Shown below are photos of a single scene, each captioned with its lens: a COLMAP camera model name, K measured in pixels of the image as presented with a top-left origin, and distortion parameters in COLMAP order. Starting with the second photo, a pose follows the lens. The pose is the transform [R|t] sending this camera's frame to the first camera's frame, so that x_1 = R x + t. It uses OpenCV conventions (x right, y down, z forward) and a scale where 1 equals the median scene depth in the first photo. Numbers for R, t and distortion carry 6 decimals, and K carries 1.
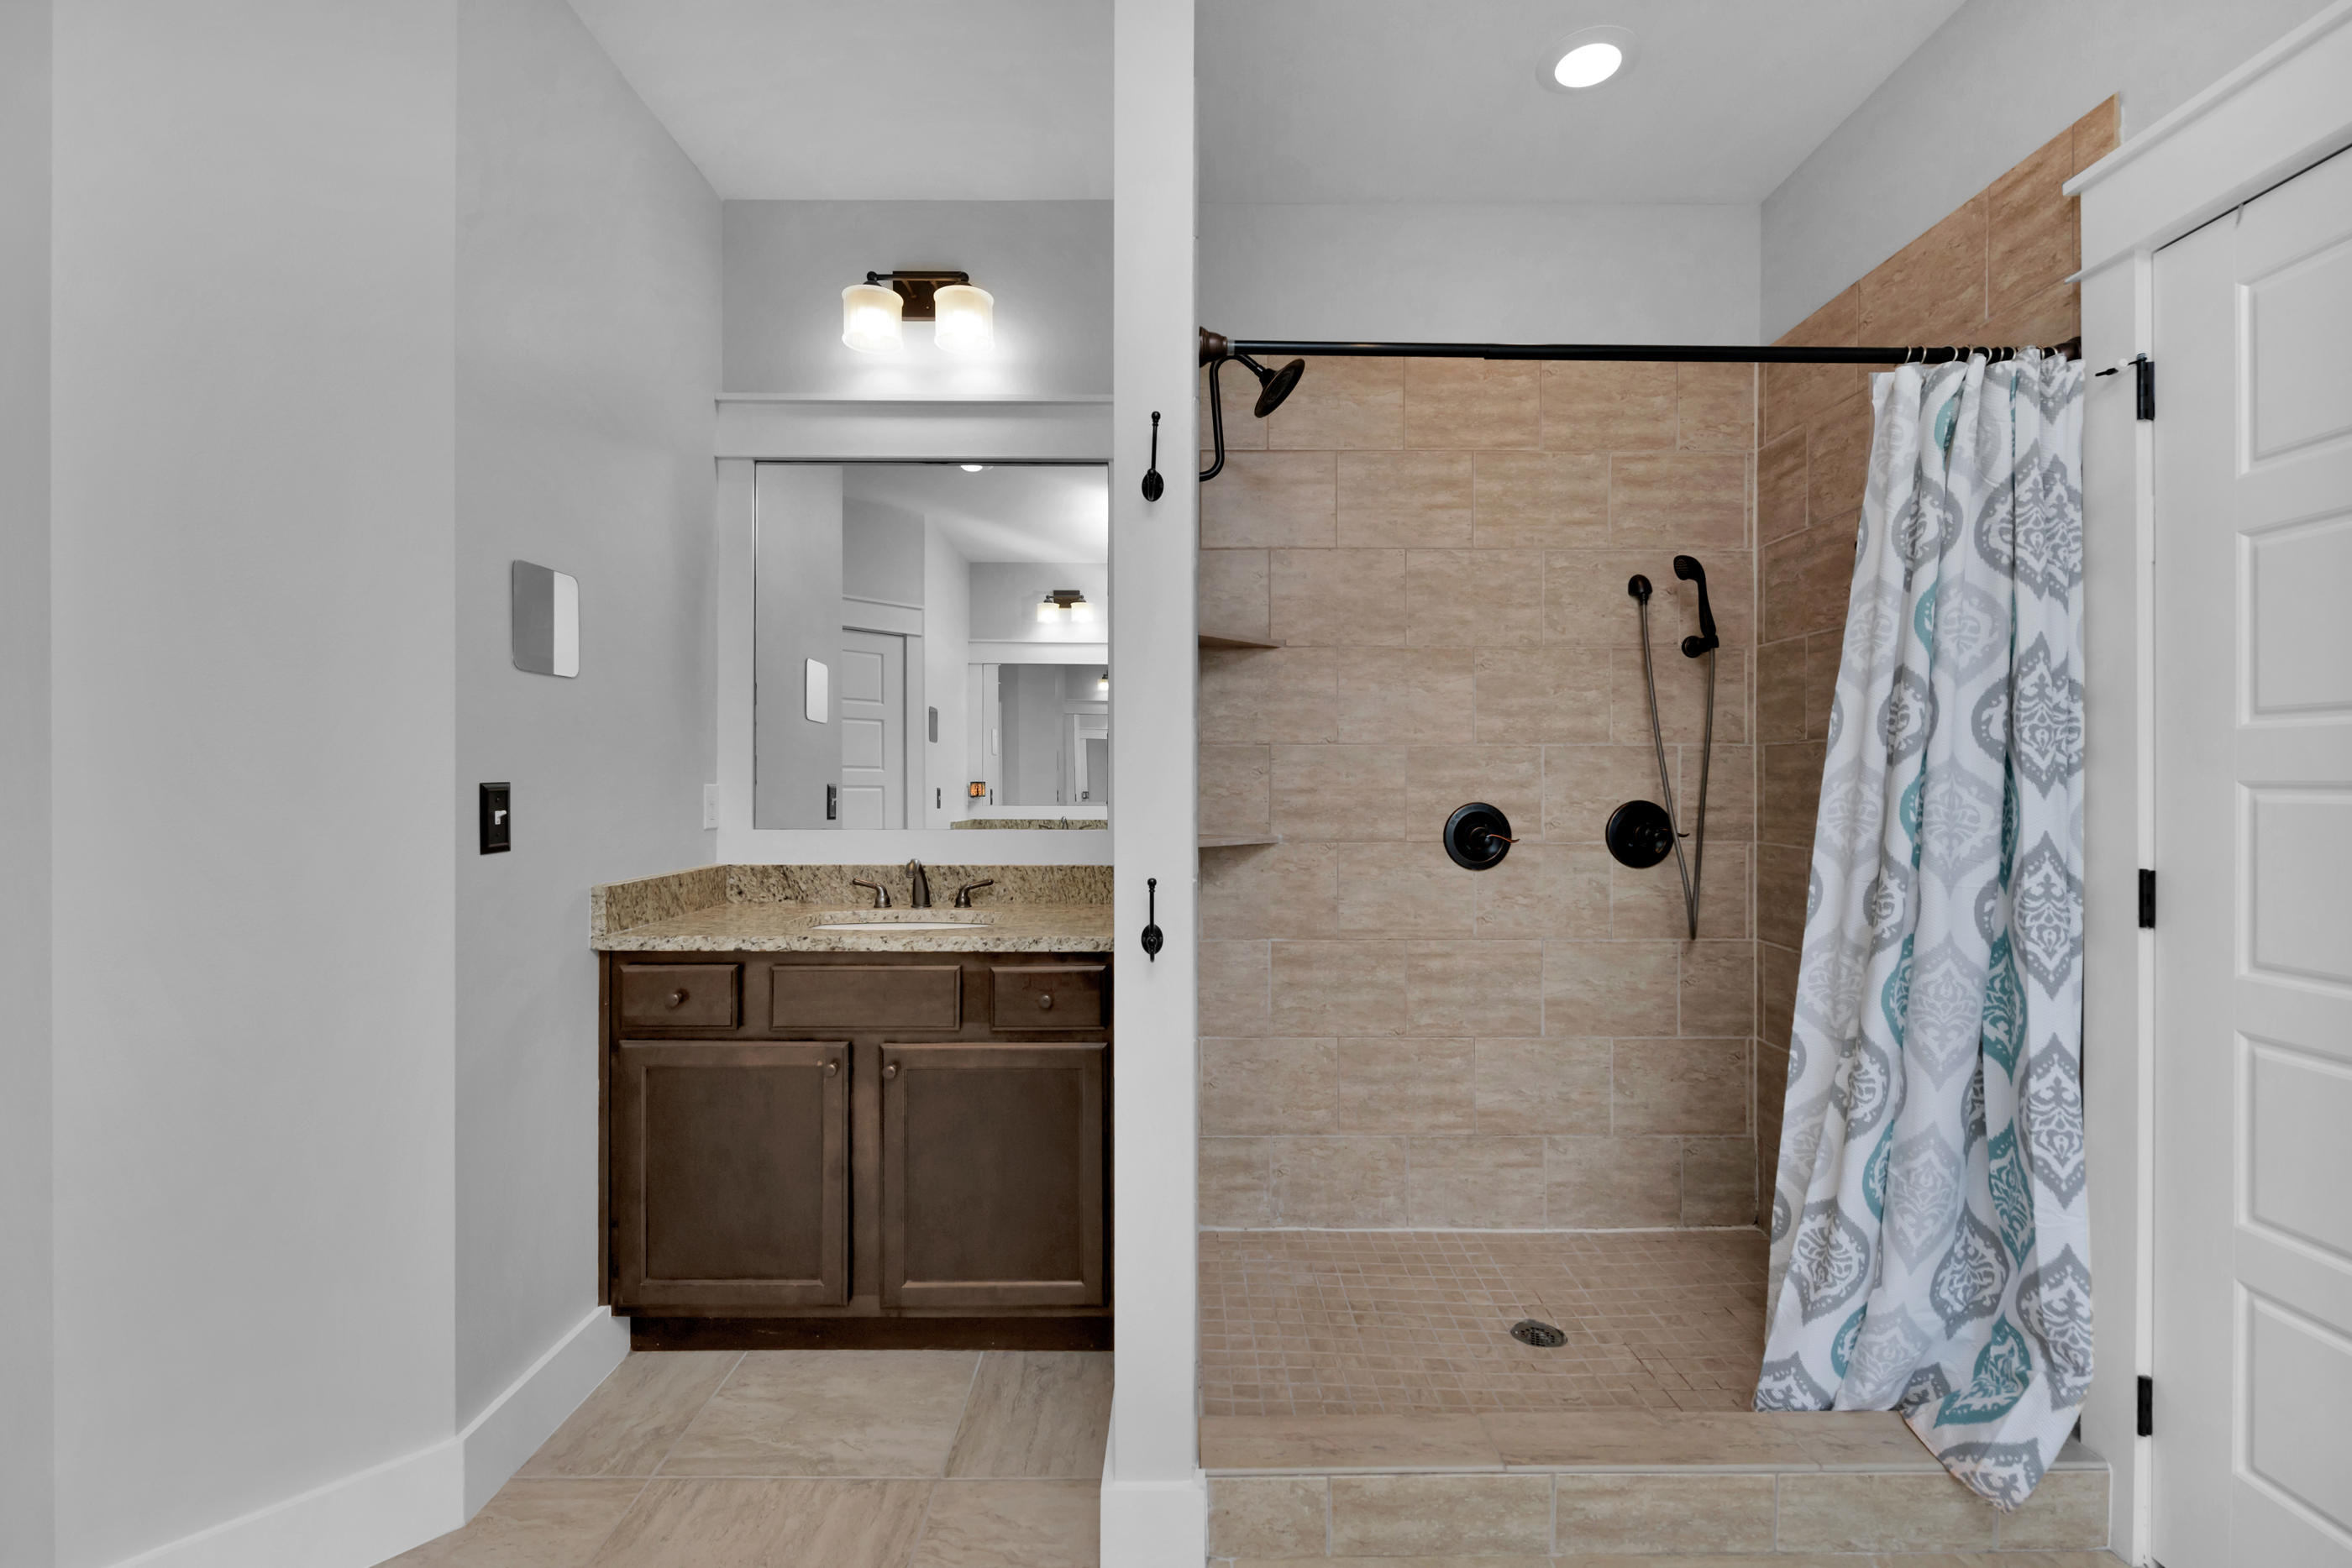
lens RADIAL K [[1006.1, 0, 1170.2], [0, 1006.1, 782.3], [0, 0, 1]] dist [-0.005508, -0.001175]
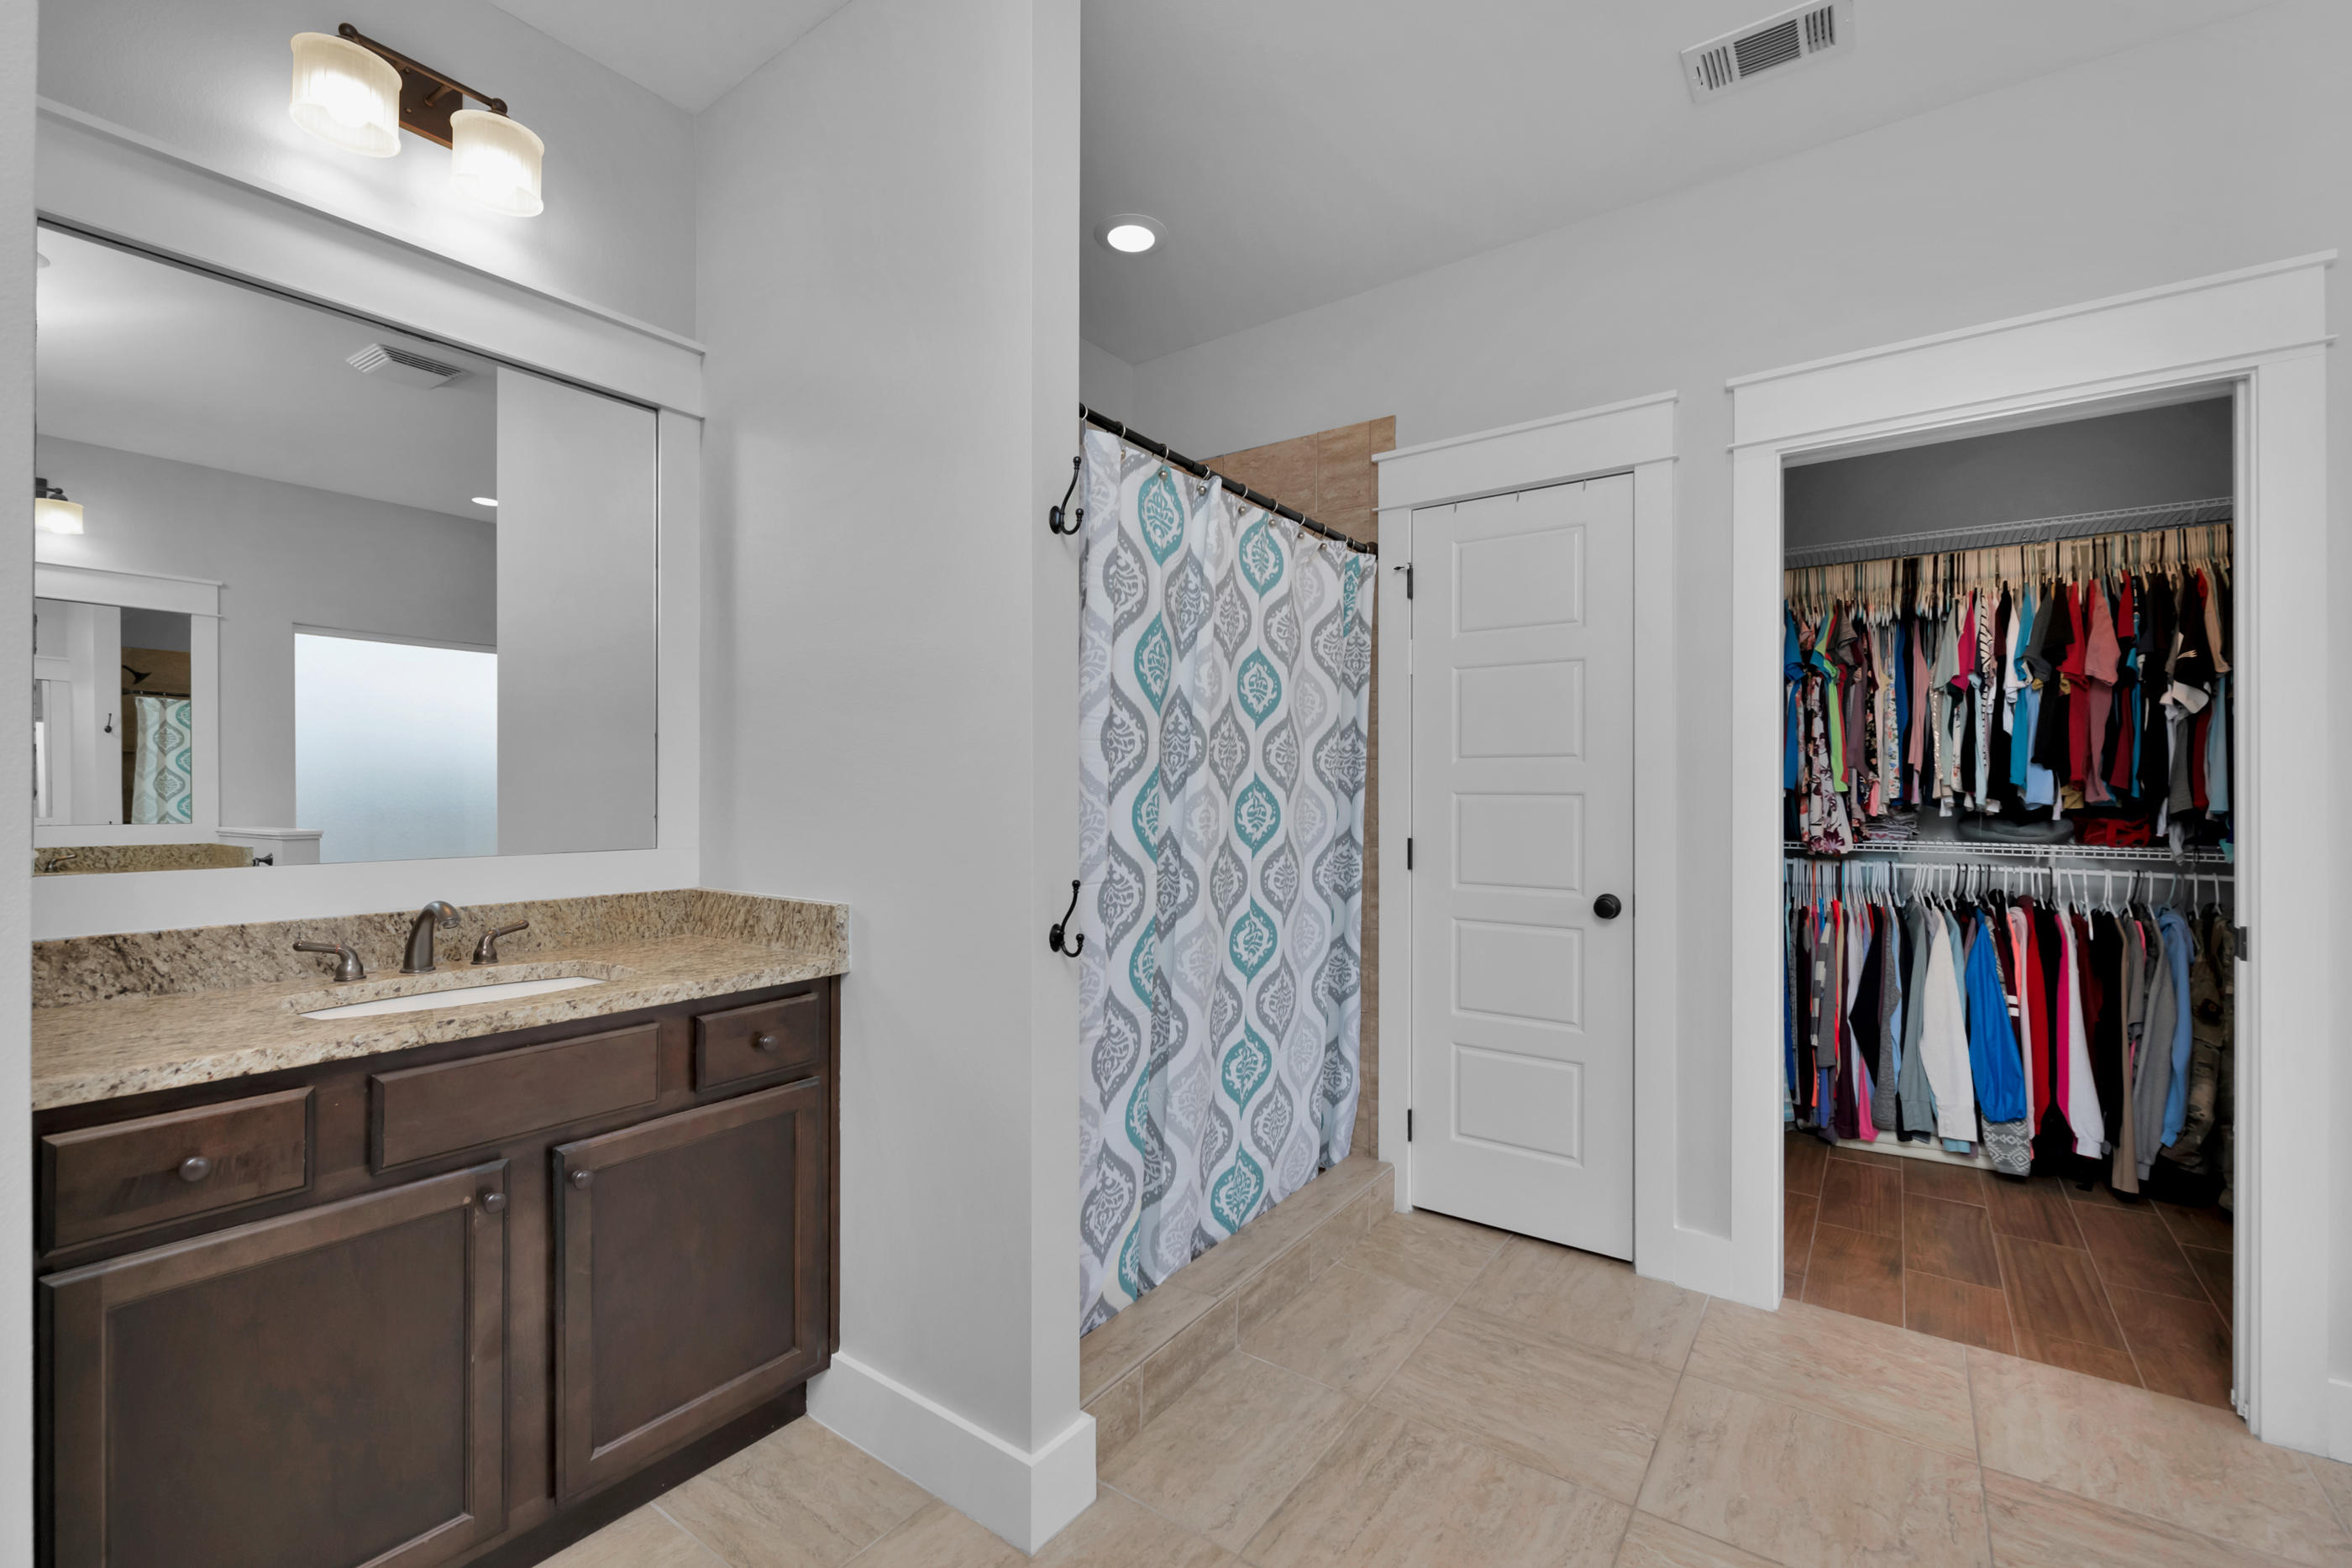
lens RADIAL K [[1006.1, 0, 1187.8], [0, 1006.1, 786.7], [0, 0, 1]] dist [-0.005508, -0.001175]
pose [[0.579630, 0.003567, 0.814872, -0.622961], [-0.000013, 0.999990, -0.004368, -0.001448], [-0.814880, 0.002521, 0.579625, 0.194521]]
